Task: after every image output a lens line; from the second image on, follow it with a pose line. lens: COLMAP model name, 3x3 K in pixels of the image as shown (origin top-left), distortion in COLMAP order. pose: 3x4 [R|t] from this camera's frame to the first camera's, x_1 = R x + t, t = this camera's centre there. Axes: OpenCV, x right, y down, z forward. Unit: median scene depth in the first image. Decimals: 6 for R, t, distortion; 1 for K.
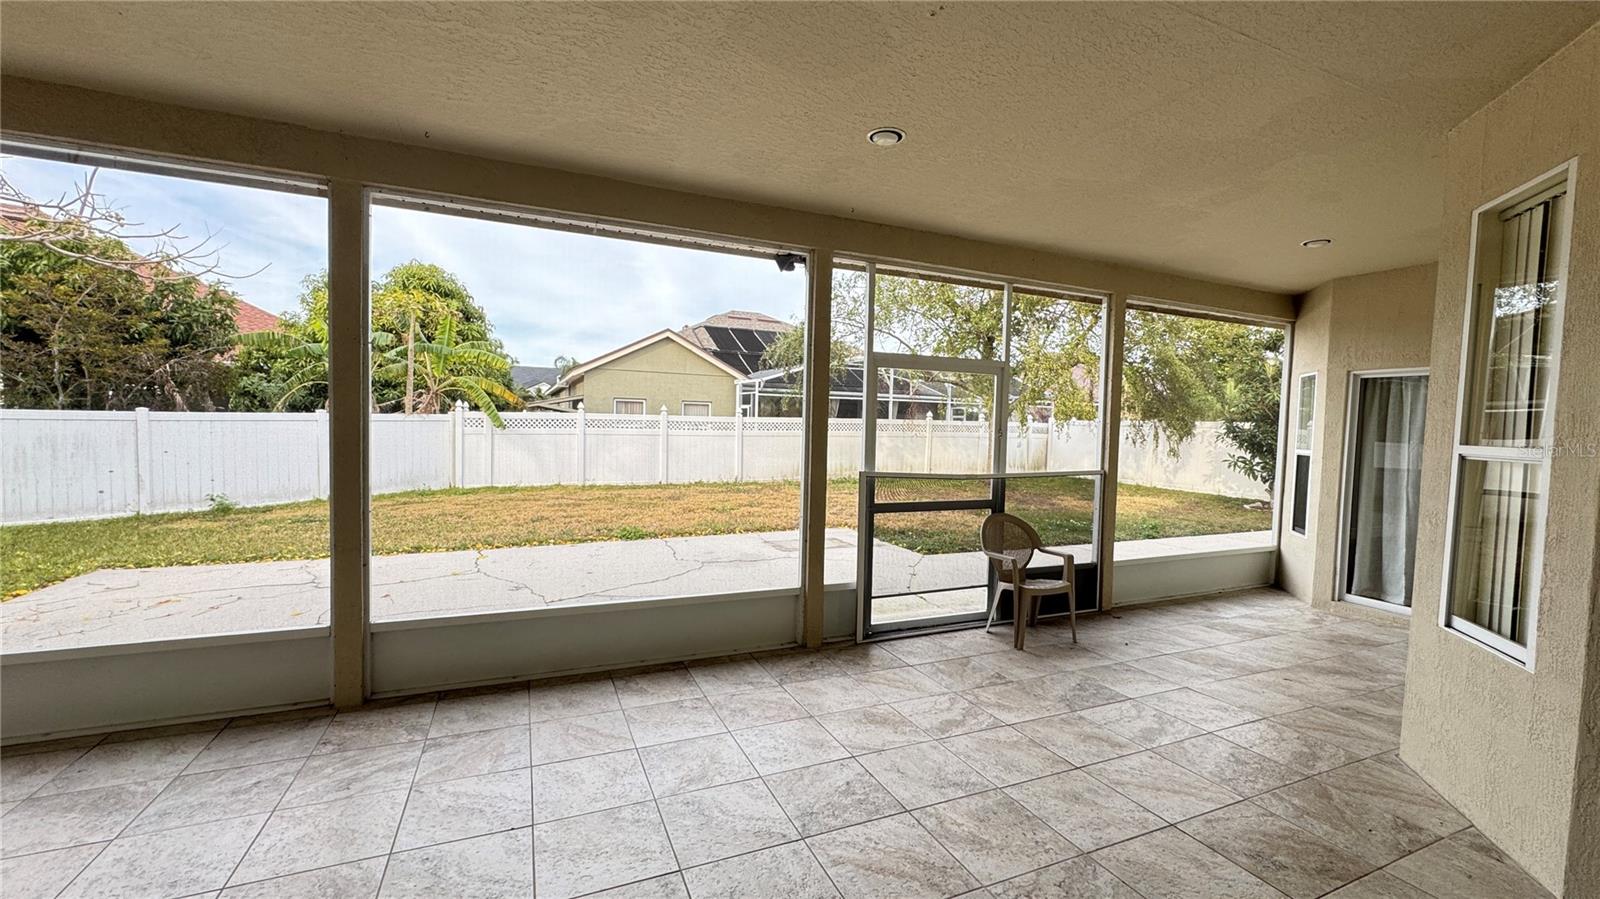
lens RADIAL K [[638.5, 0, 804.2], [0, 638.5, 449.8], [0, 0, 1]] dist [-0.002198, 0.000106]
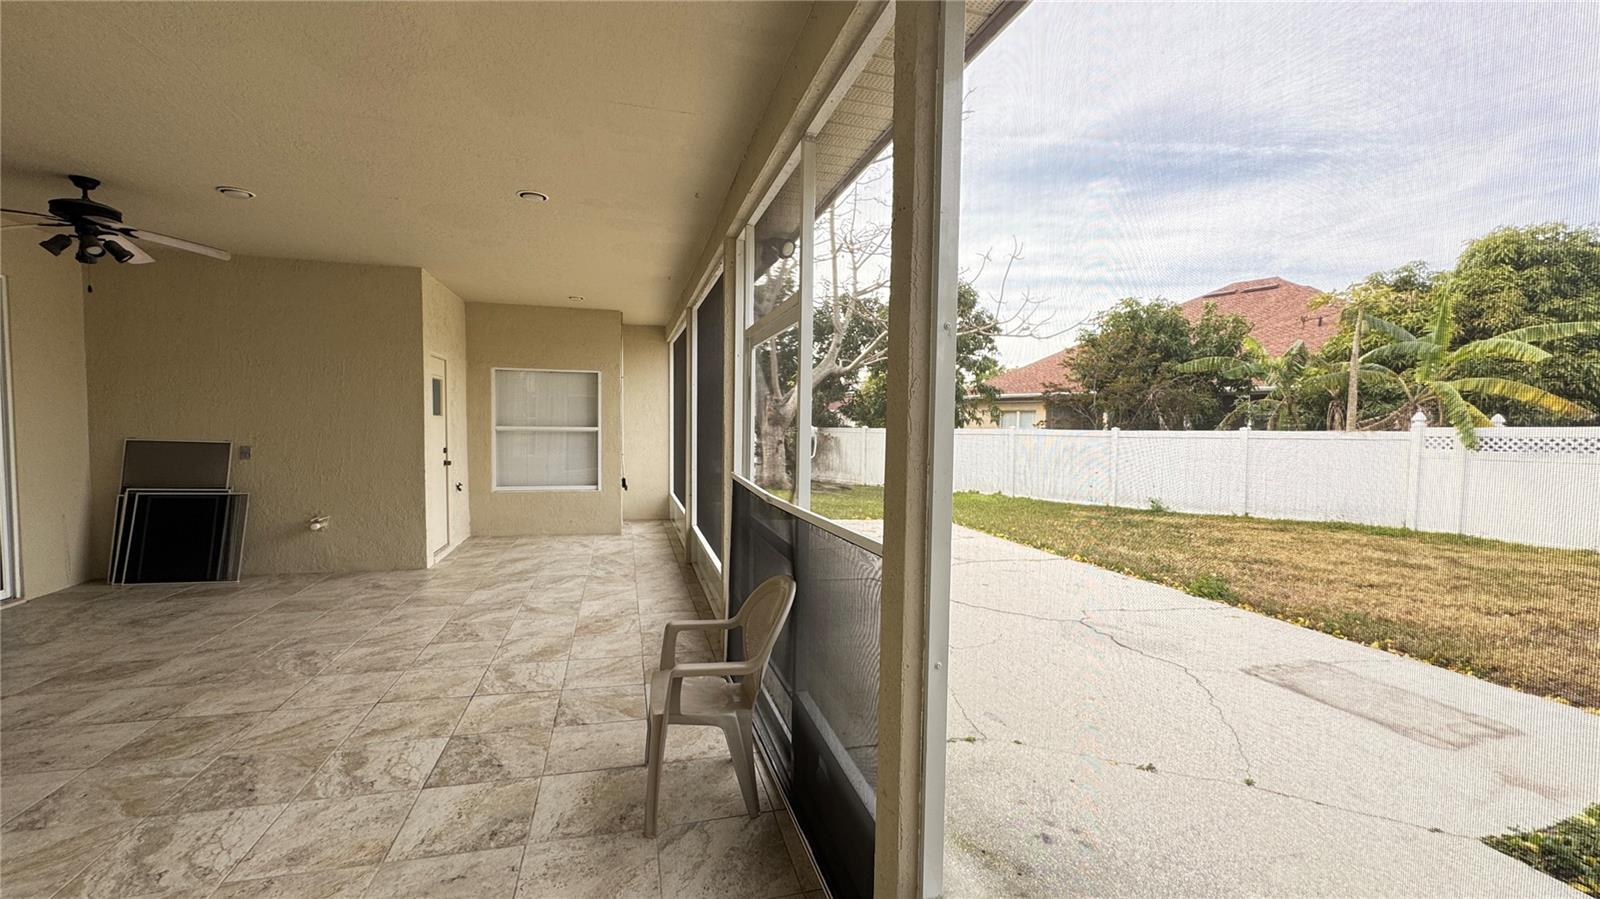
lens RADIAL K [[638.5, 0, 804.2], [0, 638.5, 449.8], [0, 0, 1]] dist [-0.002198, 0.000106]
pose [[-0.139900, 0.015236, -0.990048, 1.201514], [-0.060799, 0.997863, 0.023948, -0.030753], [0.988297, 0.063545, -0.138675, 1.558644]]
